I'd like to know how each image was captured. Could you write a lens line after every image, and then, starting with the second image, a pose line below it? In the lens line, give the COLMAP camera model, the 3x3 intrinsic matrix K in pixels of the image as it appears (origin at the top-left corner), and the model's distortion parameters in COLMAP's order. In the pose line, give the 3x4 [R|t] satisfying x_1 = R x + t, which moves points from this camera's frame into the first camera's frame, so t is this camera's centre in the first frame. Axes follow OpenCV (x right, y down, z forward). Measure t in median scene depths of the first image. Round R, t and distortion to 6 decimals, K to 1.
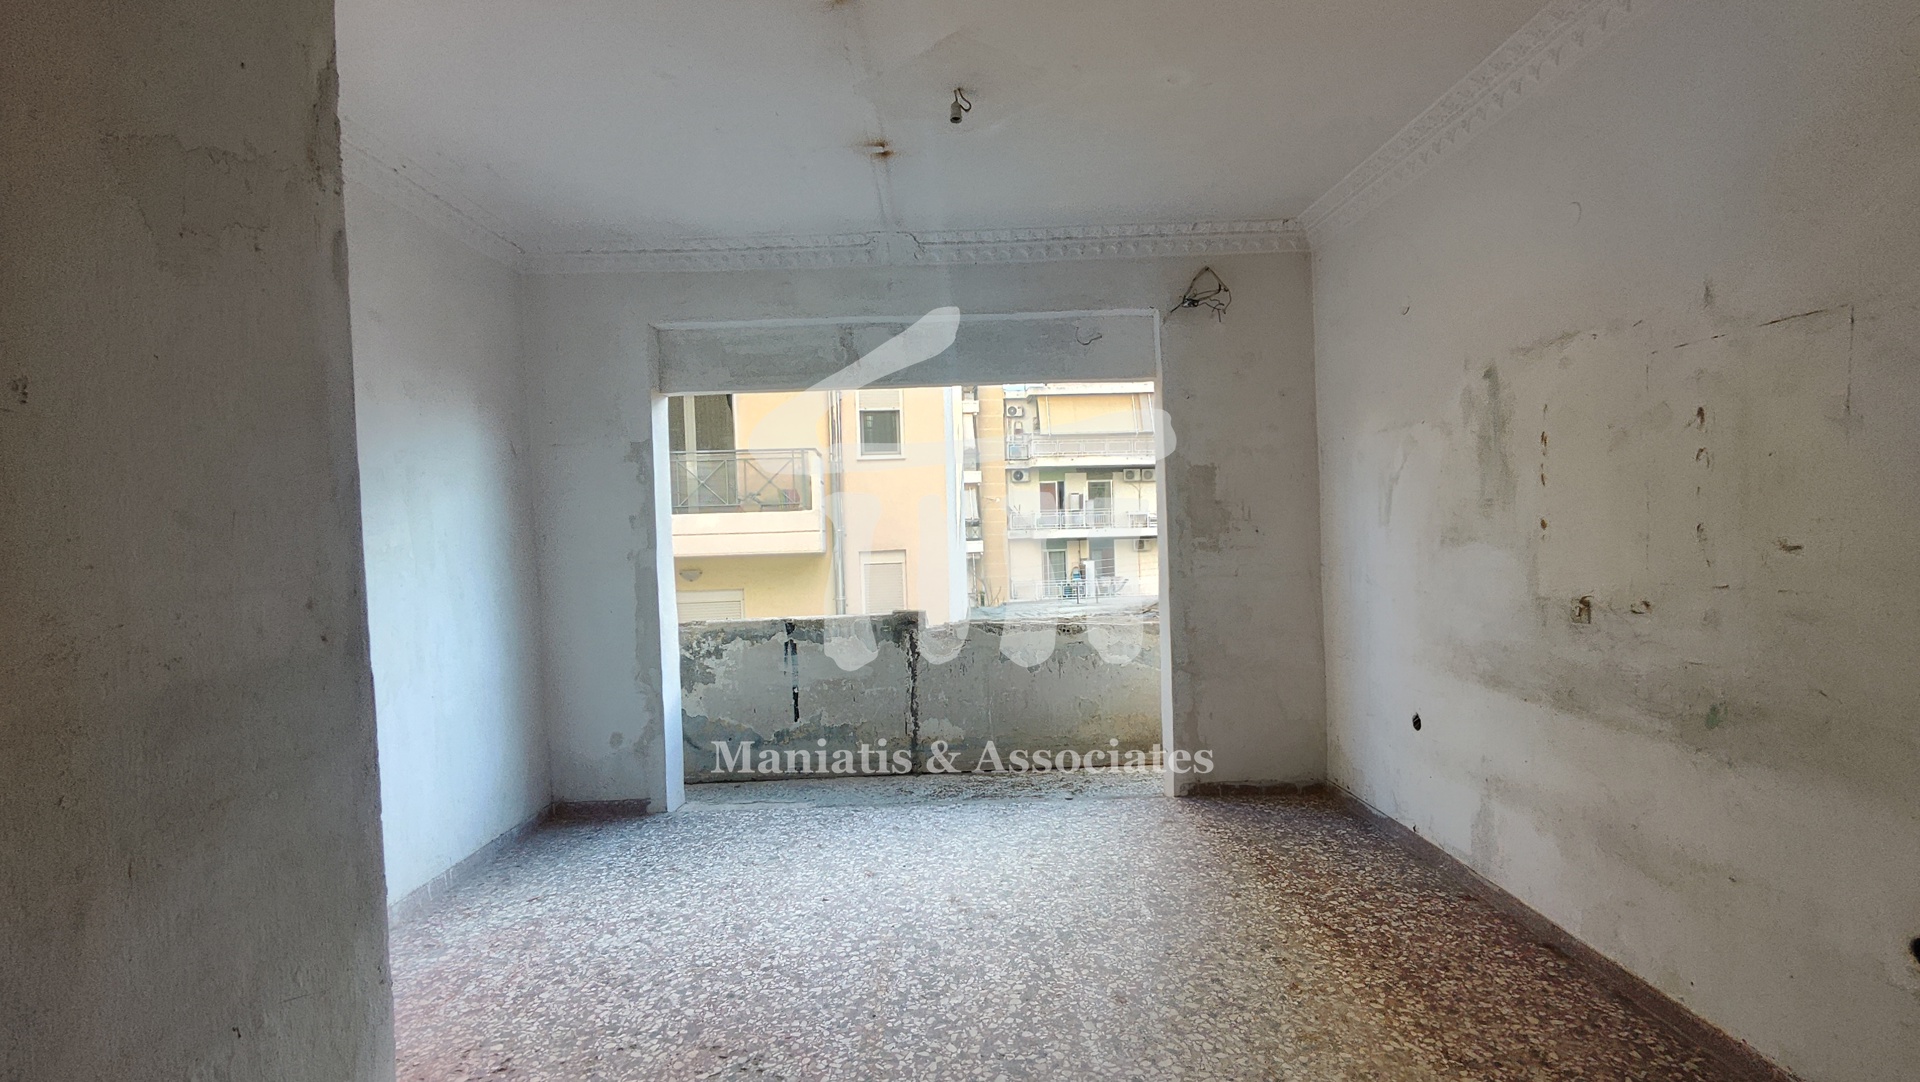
lens RADIAL K [[879.4, 0, 983.6], [0, 879.4, 559.2], [0, 0, 1]] dist [0.000858, 0.000344]
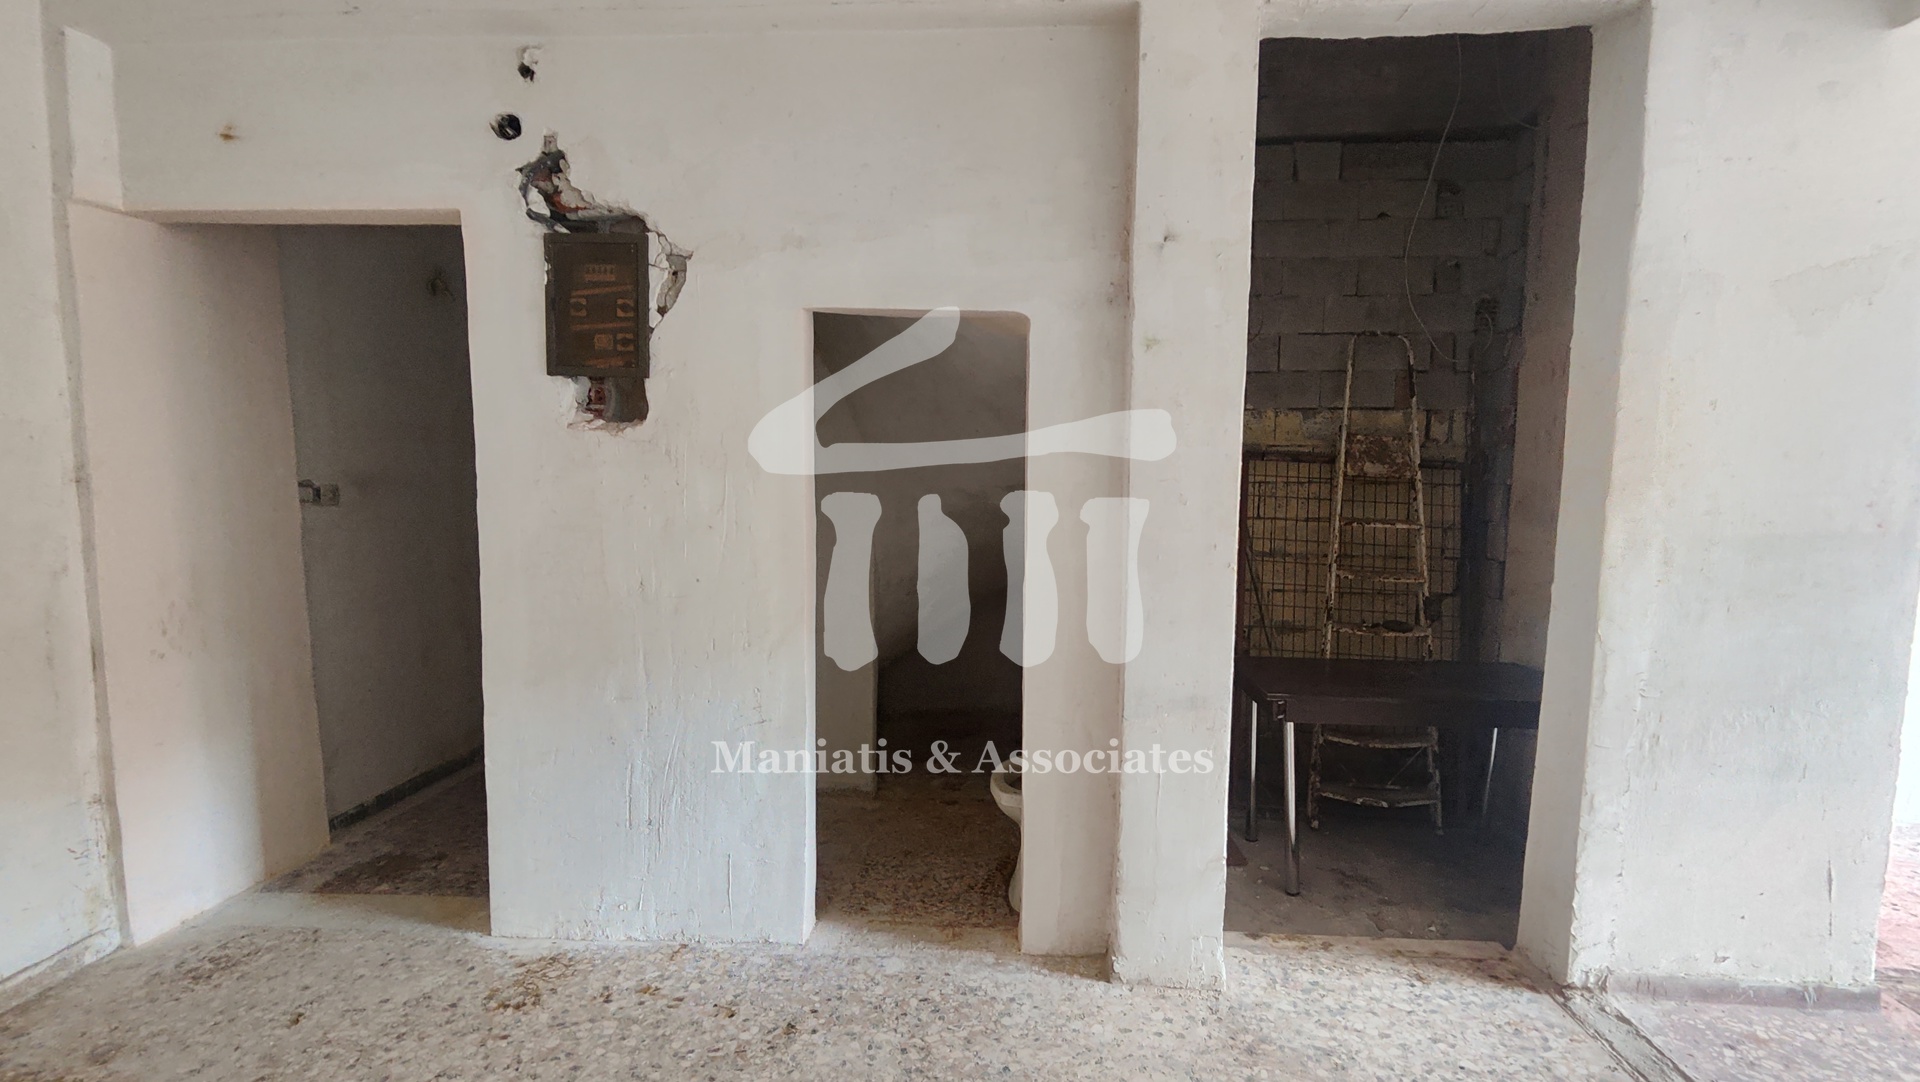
lens RADIAL K [[886.0, 0, 957.1], [0, 886.0, 556.2], [0, 0, 1]] dist [-0.028829, 0.026395]
pose [[-0.113639, 0.133651, -0.984492, 0.347888], [-0.038110, 0.989595, 0.138743, -0.006340], [0.992791, 0.053286, -0.107363, -0.176704]]
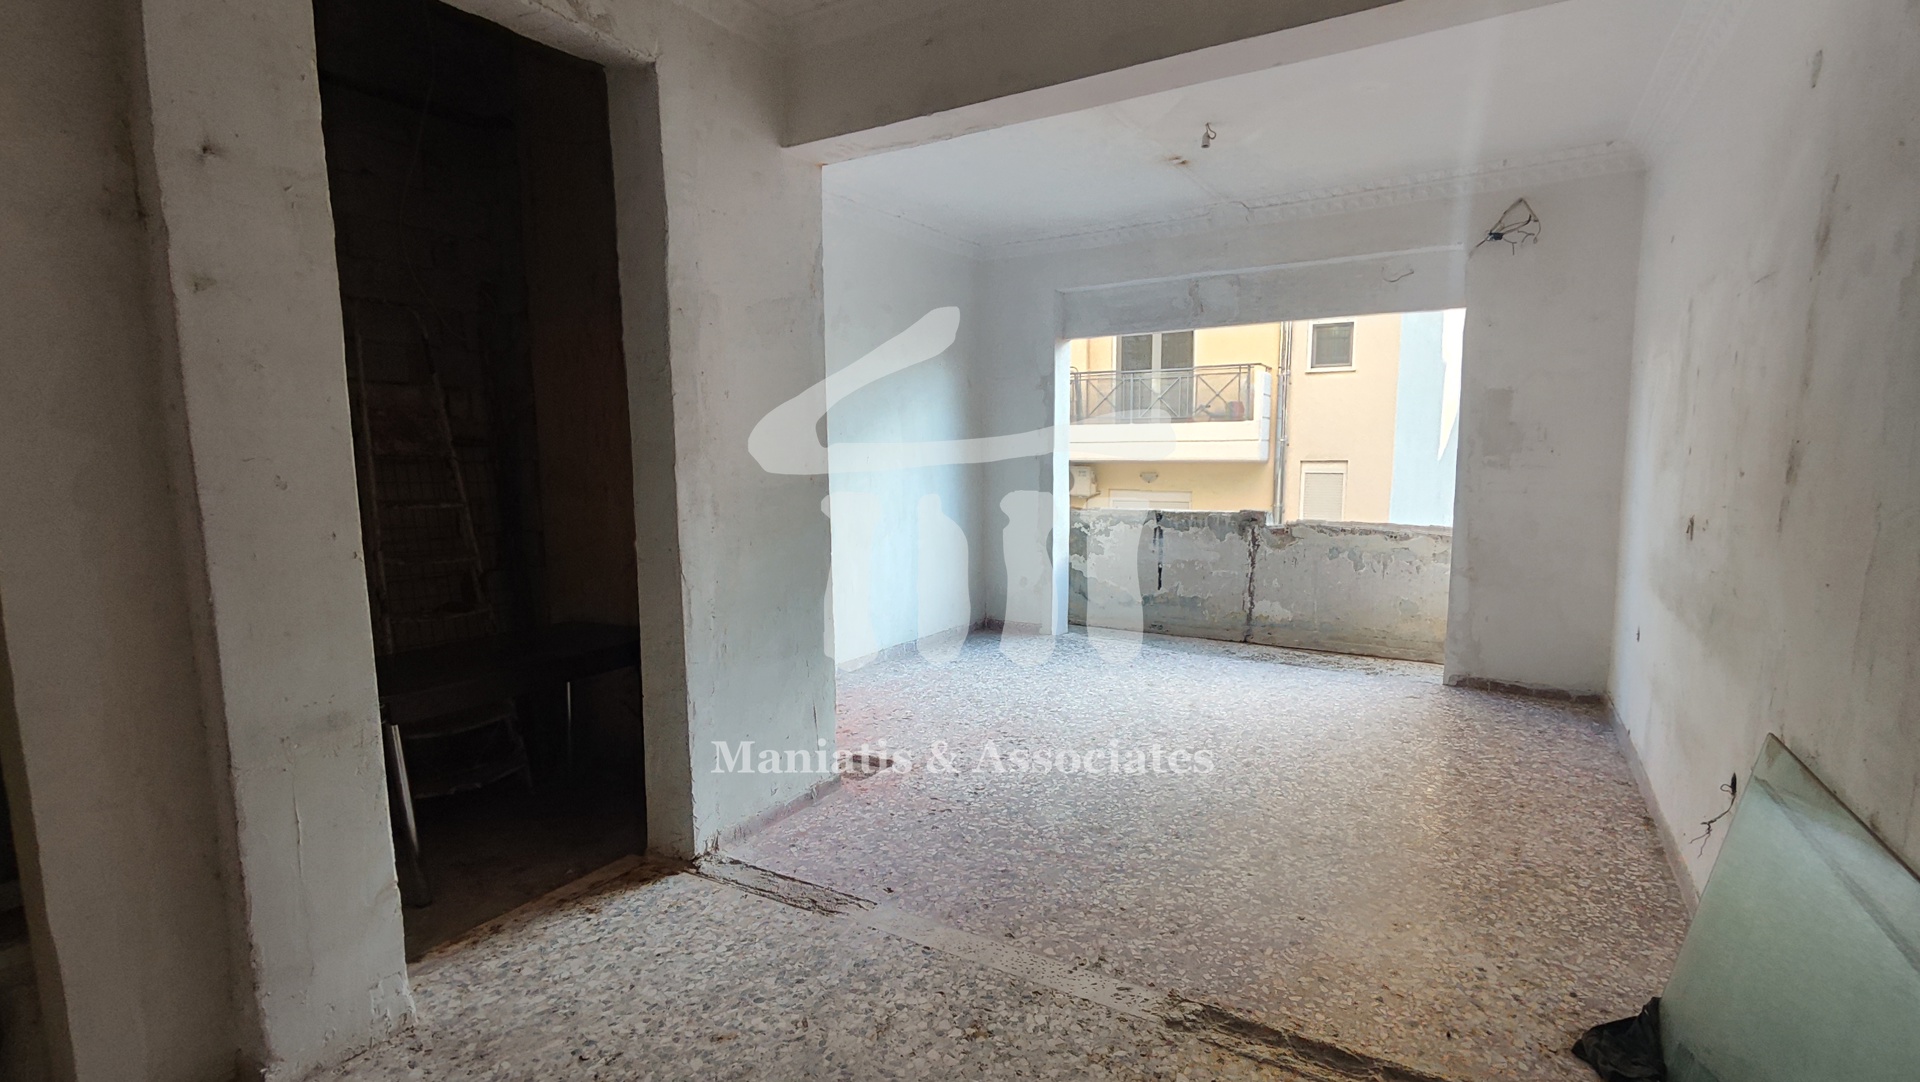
lens RADIAL K [[879.4, 0, 983.6], [0, 879.4, 559.2], [0, 0, 1]] dist [0.000858, 0.000344]
pose [[0.837812, 0.096011, -0.537451, 0.333429], [-0.039896, 0.992550, 0.115119, 0.001984], [0.544499, -0.075006, 0.835401, -0.277102]]
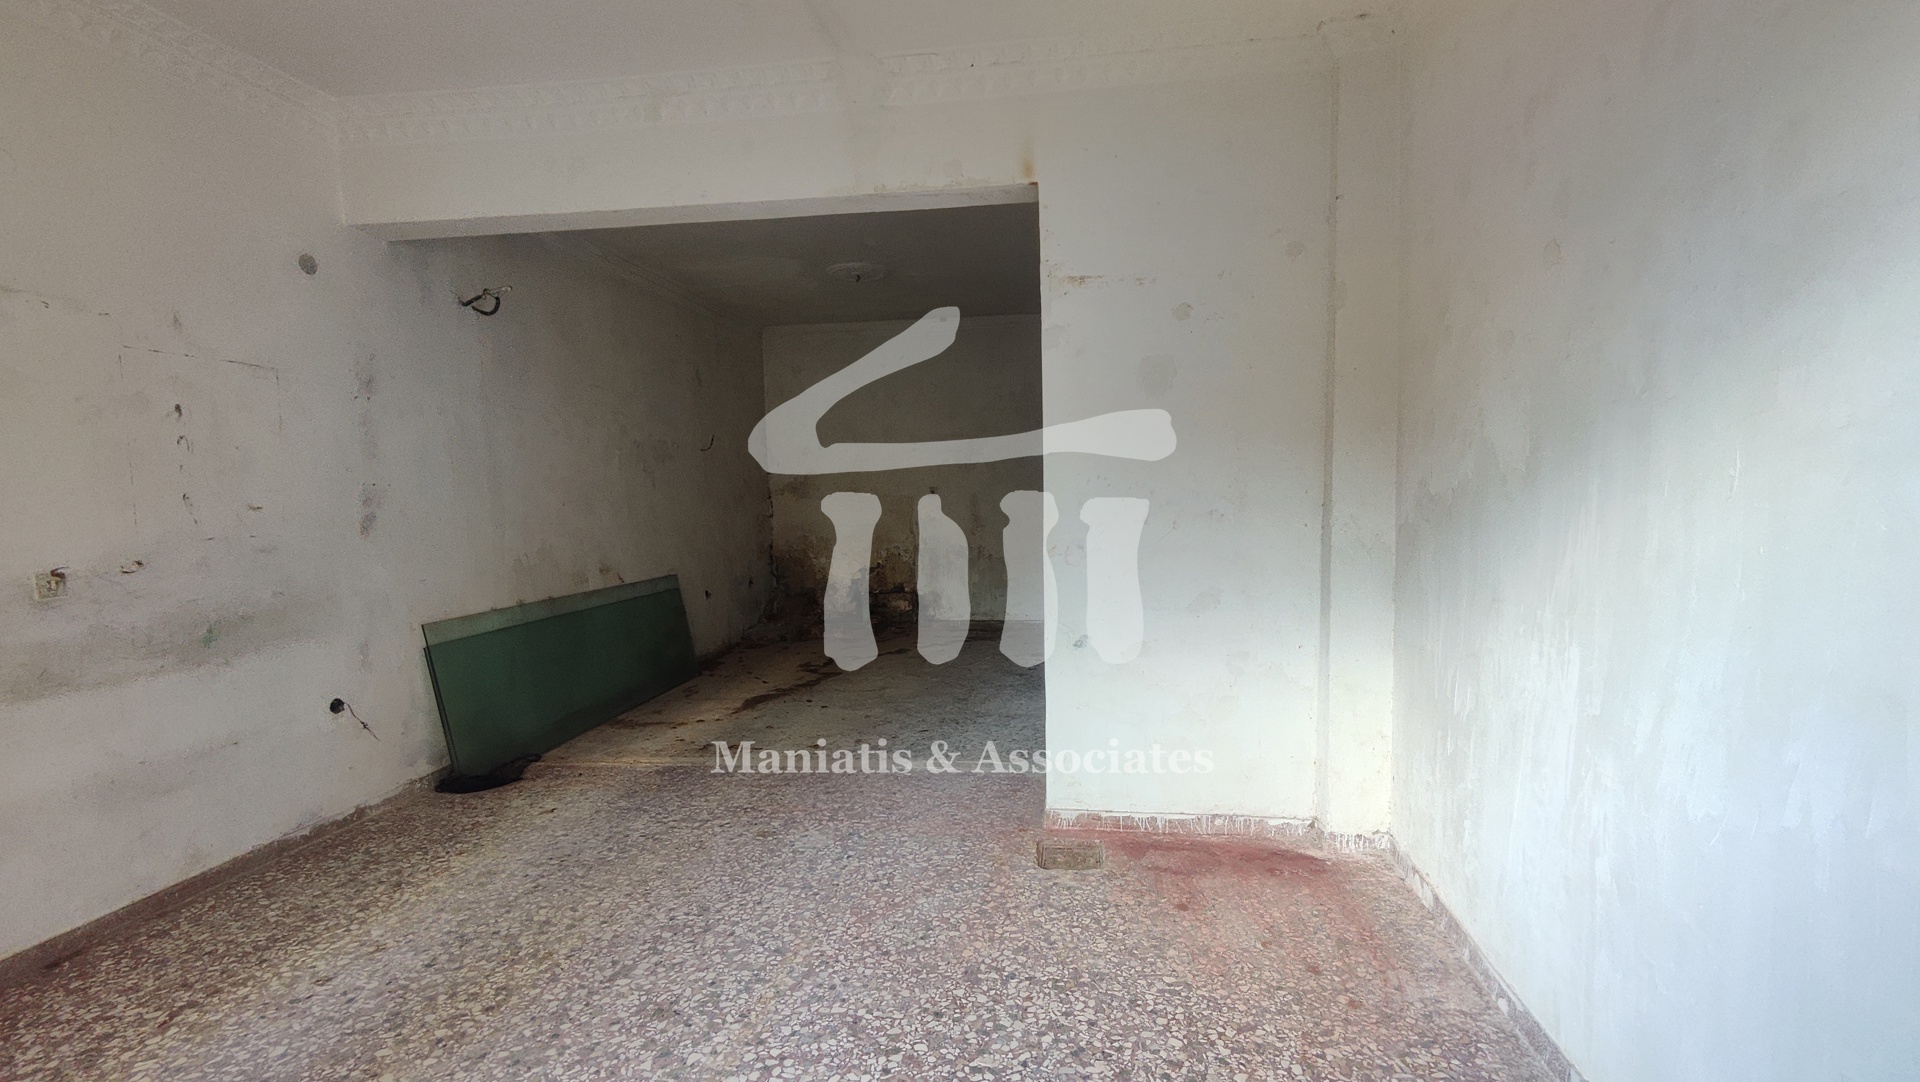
lens RADIAL K [[879.4, 0, 983.6], [0, 879.4, 559.2], [0, 0, 1]] dist [0.000858, 0.000344]
pose [[-0.984322, 0.036826, 0.172494, -0.310393], [0.057408, 0.991601, 0.115894, -0.014287], [-0.166777, 0.123980, -0.978169, 1.112419]]
